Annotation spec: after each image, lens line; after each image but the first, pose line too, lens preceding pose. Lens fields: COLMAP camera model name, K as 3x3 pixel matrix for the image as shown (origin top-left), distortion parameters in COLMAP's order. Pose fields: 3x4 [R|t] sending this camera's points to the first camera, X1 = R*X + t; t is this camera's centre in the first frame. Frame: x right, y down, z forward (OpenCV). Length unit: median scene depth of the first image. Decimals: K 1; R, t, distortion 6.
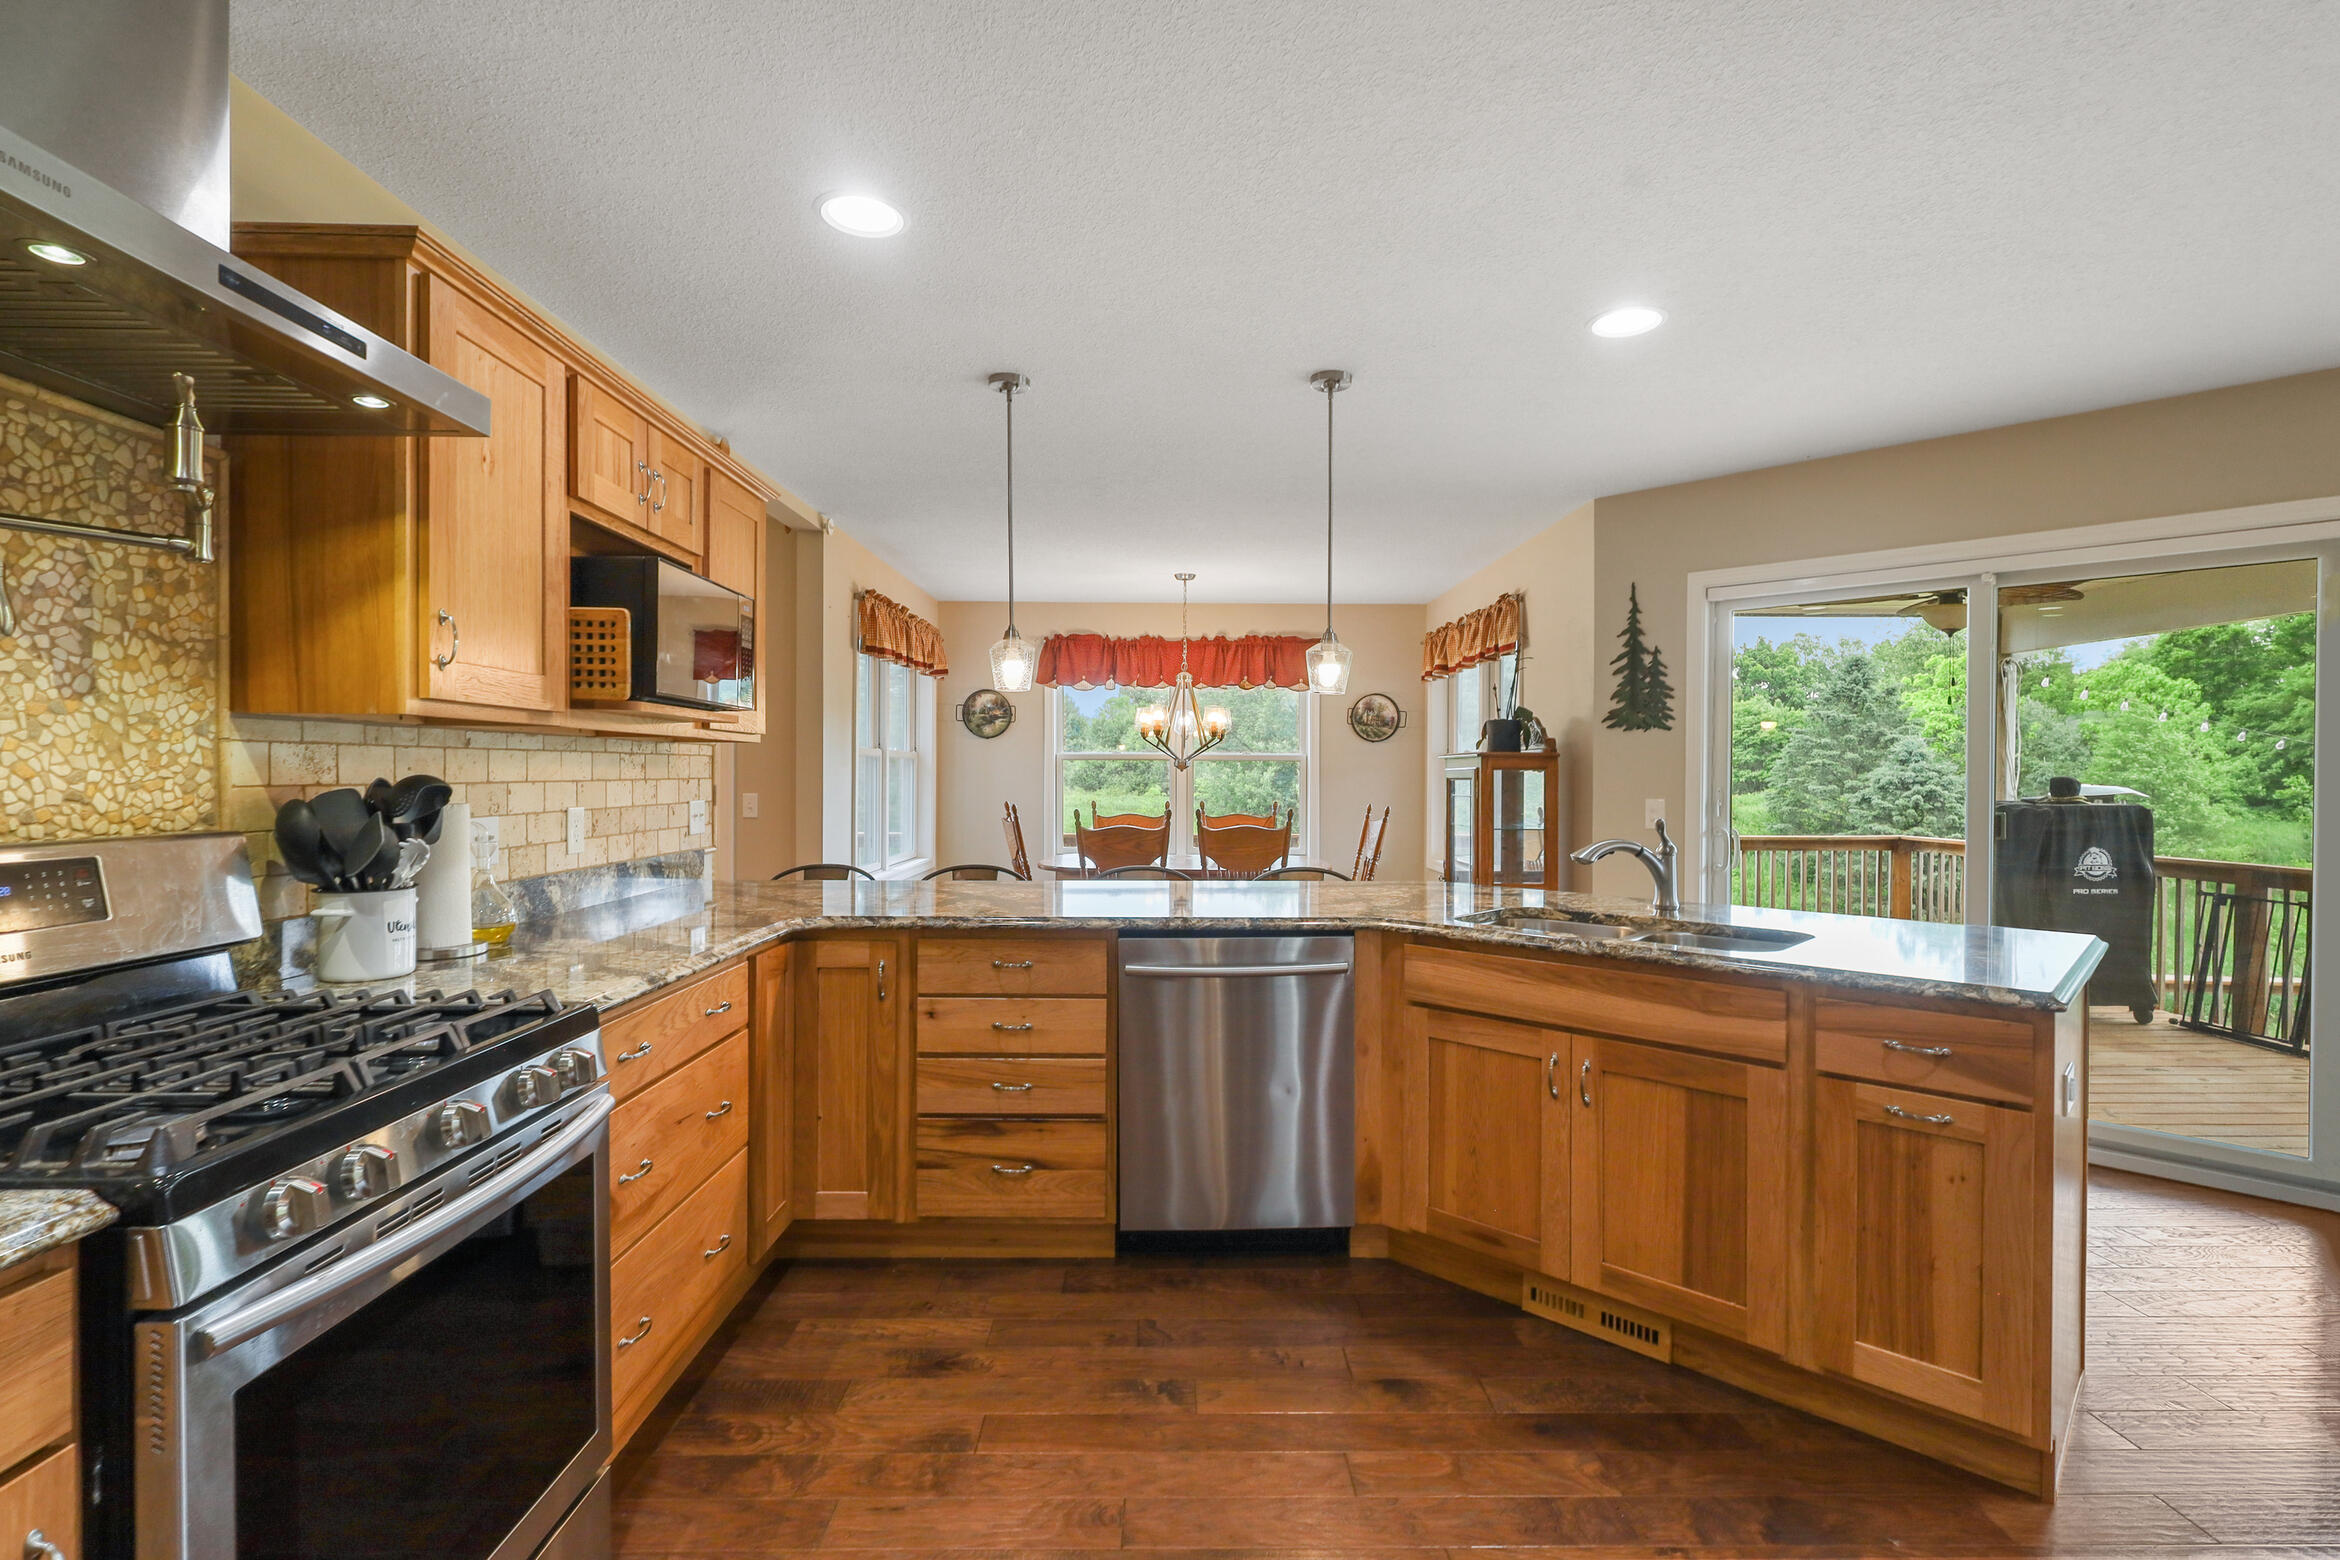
lens RADIAL K [[1084.7, 0, 1172.1], [0, 1084.7, 785.1], [0, 0, 1]] dist [-0.001744, 0.000630]
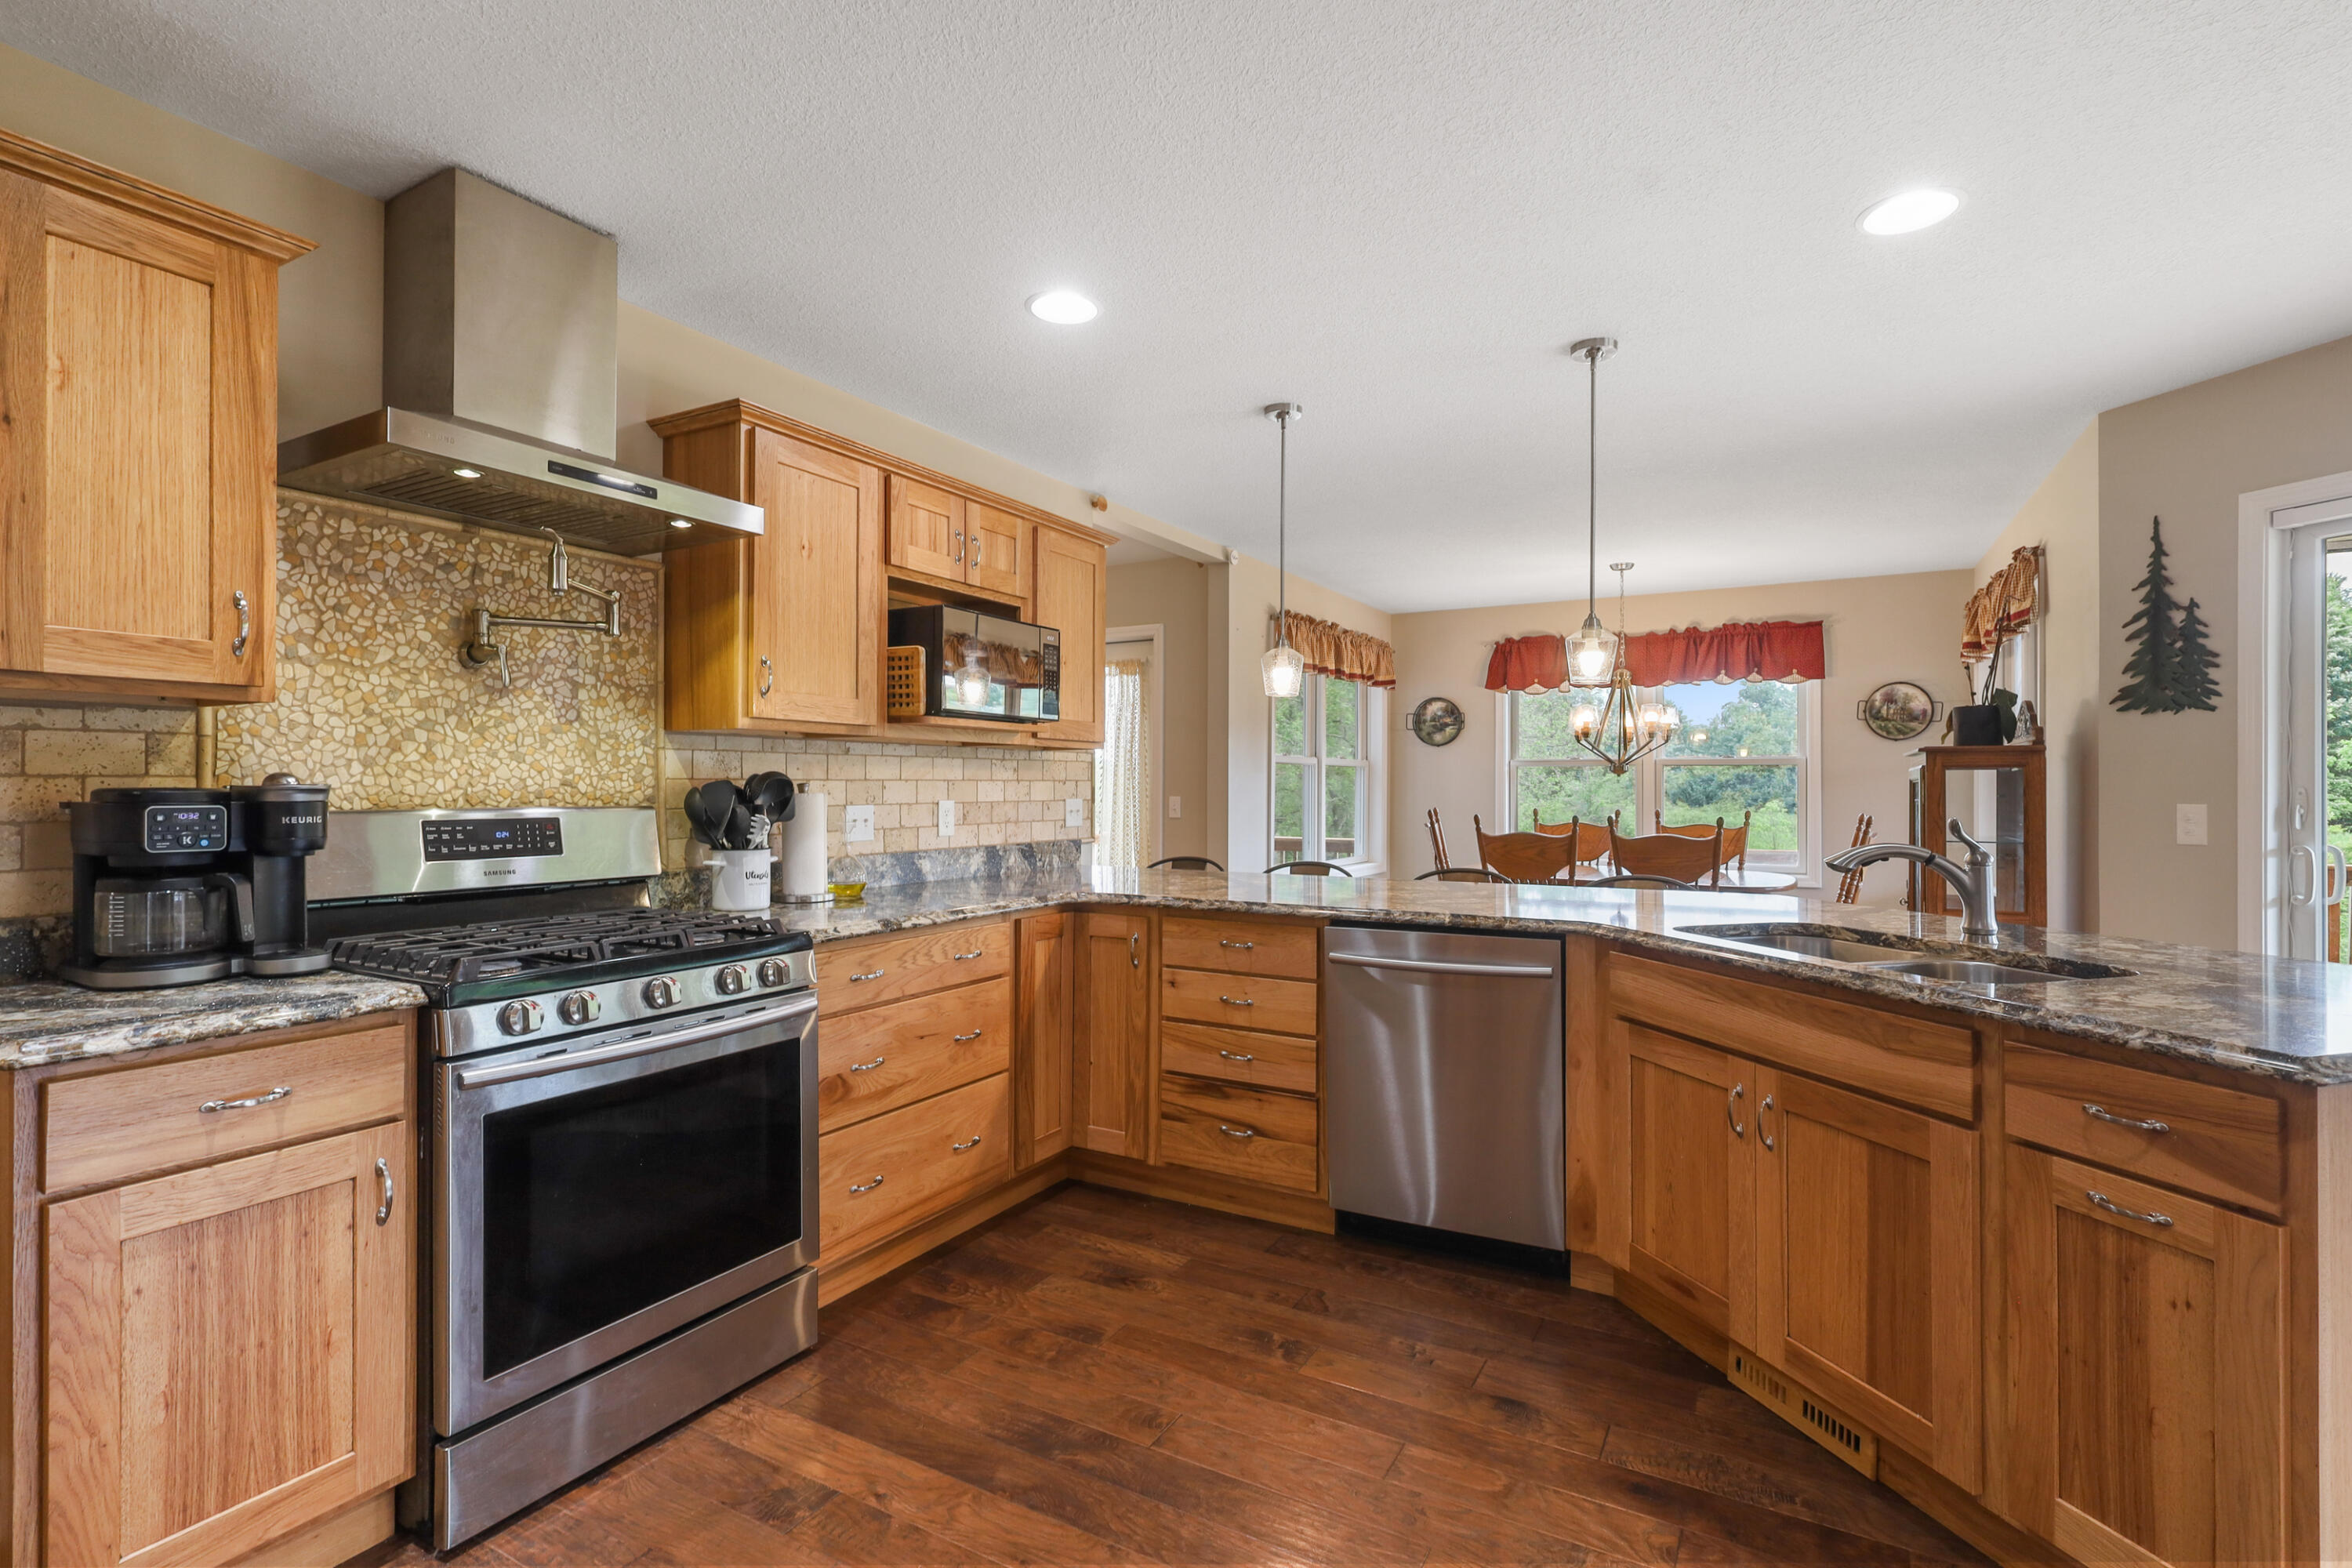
lens RADIAL K [[1089.4, 0, 1180.2], [0, 1089.4, 784.0], [0, 0, 1]] dist [-0.000761, 0.000809]
pose [[0.863910, -0.003964, -0.503630, 0.420496], [-0.003324, 0.999902, -0.013574, 0.021098], [0.503635, 0.013401, 0.863813, 0.019396]]
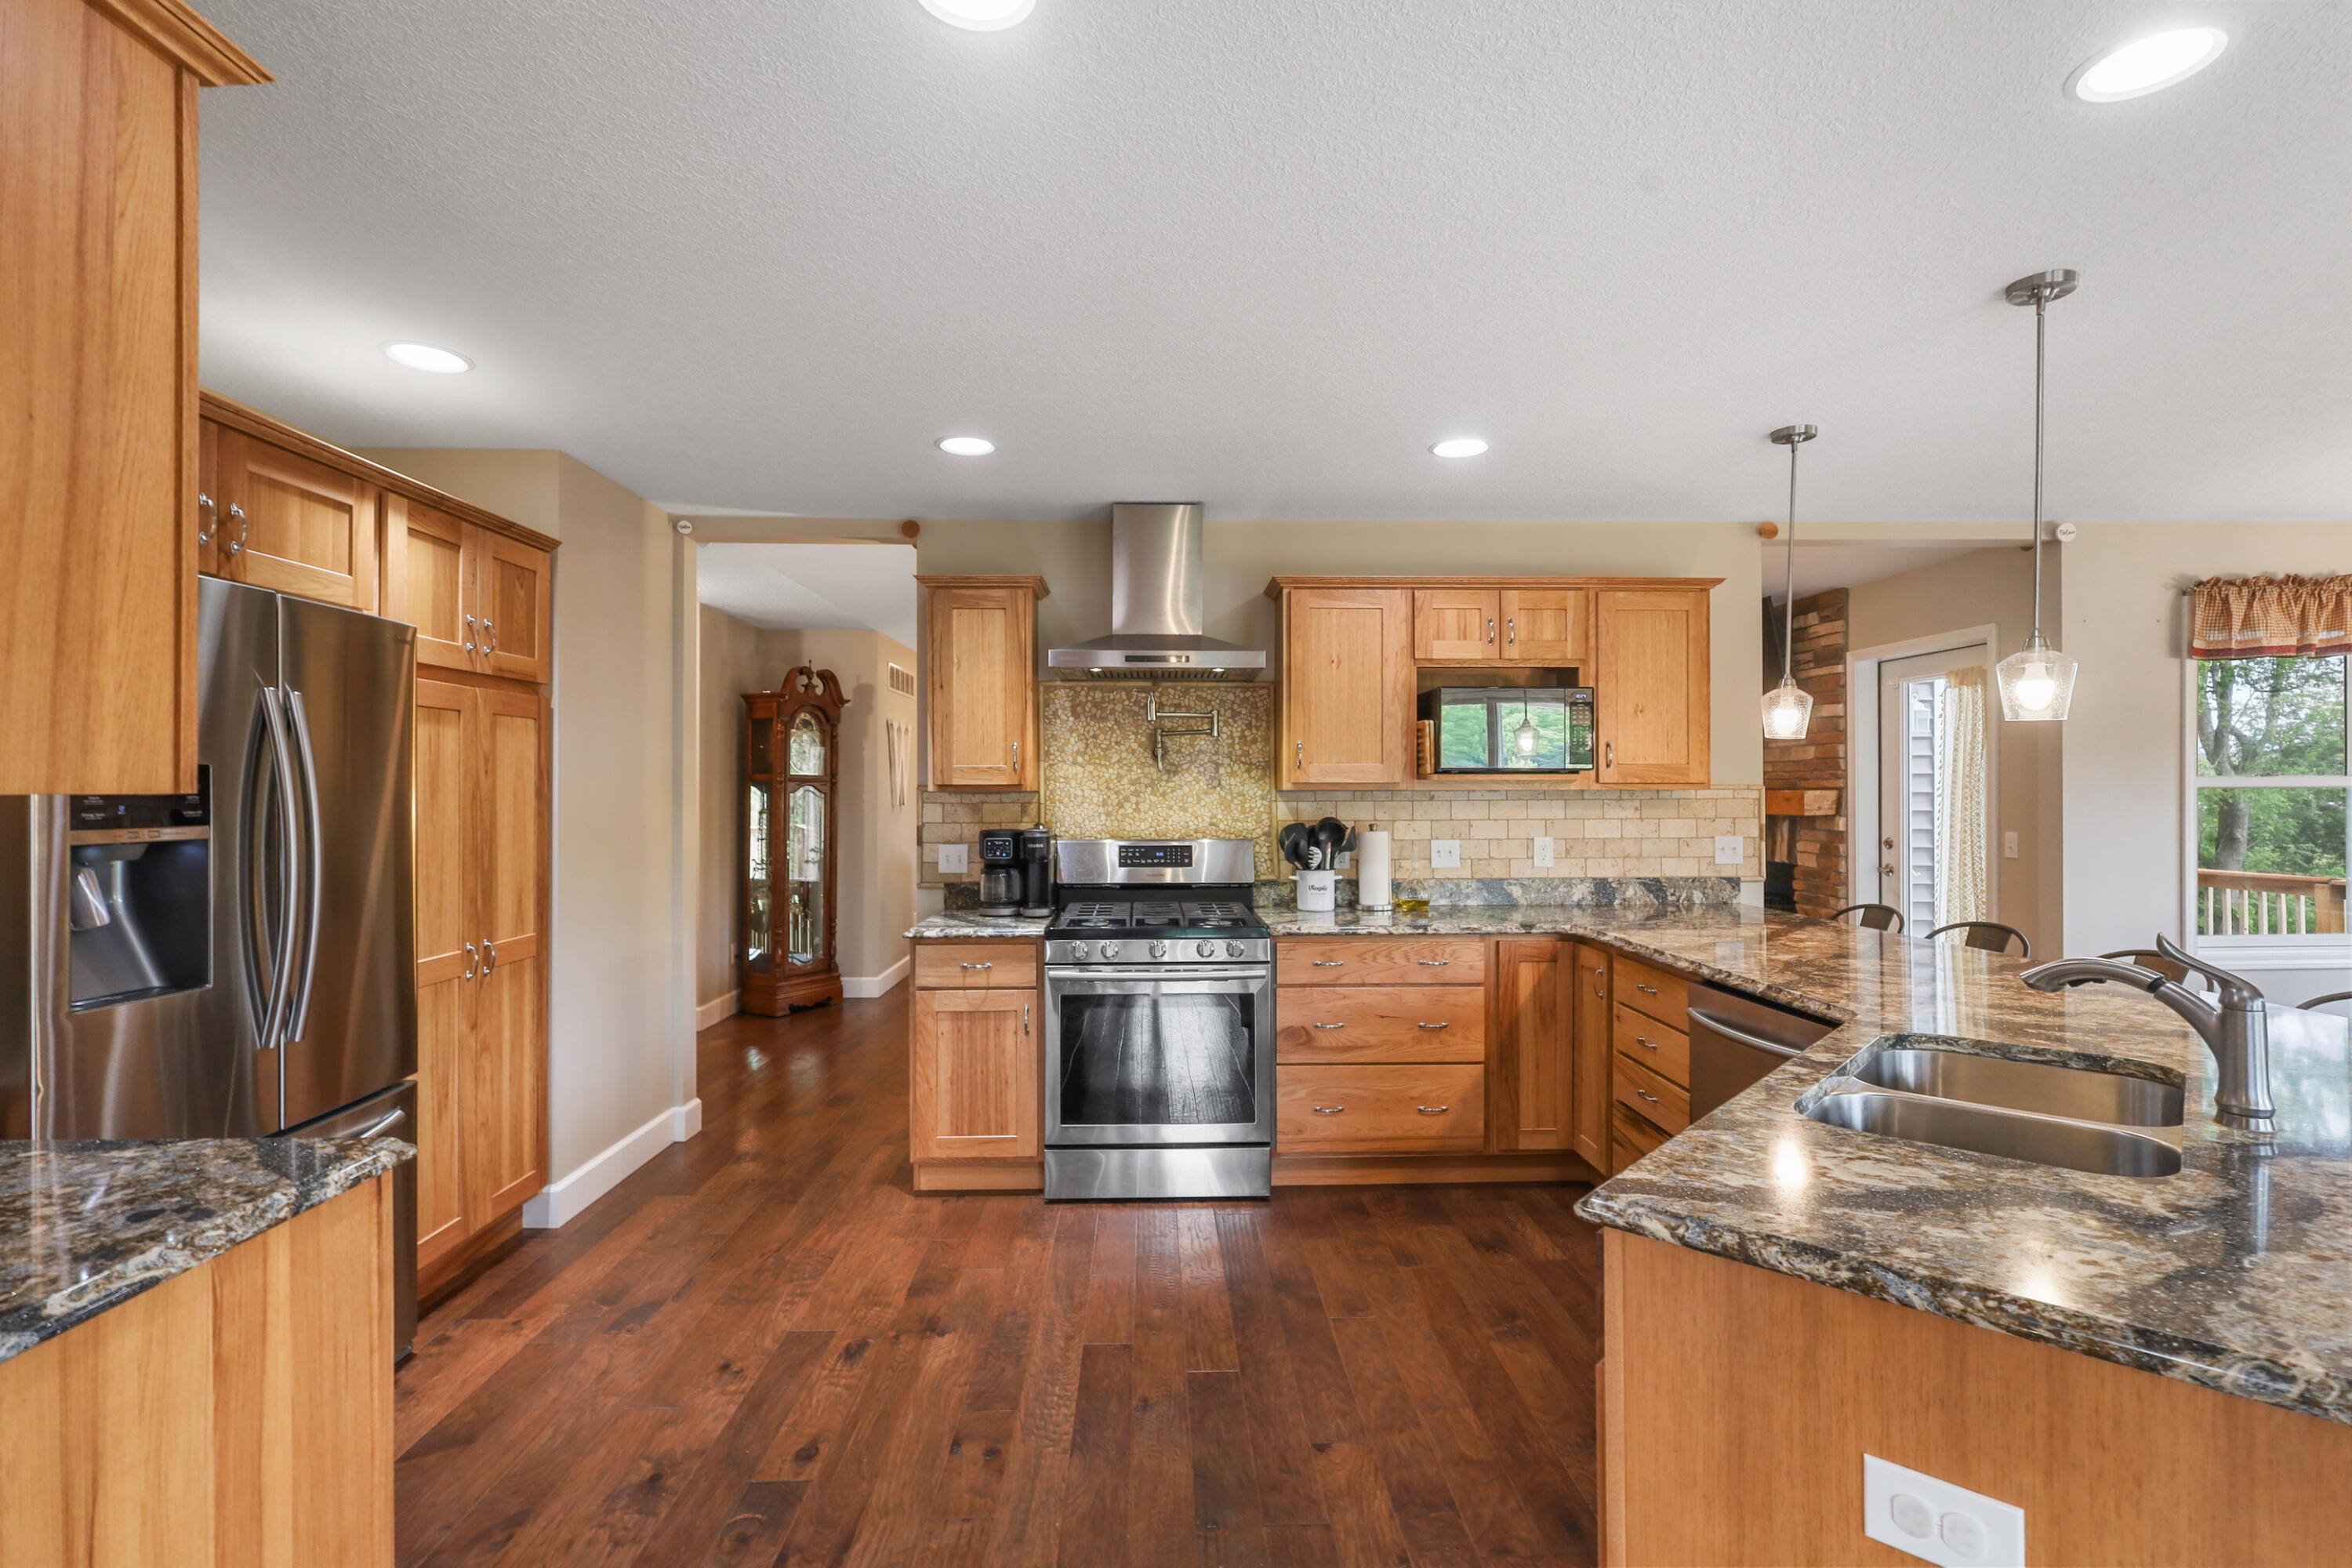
lens RADIAL K [[1089.4, 0, 1180.2], [0, 1089.4, 784.0], [0, 0, 1]] dist [-0.000761, 0.000809]
pose [[0.018746, -0.008711, -0.999786, 1.162241], [-0.007654, 0.999931, -0.008856, -0.043311], [0.999795, 0.007819, 0.018678, 0.564795]]
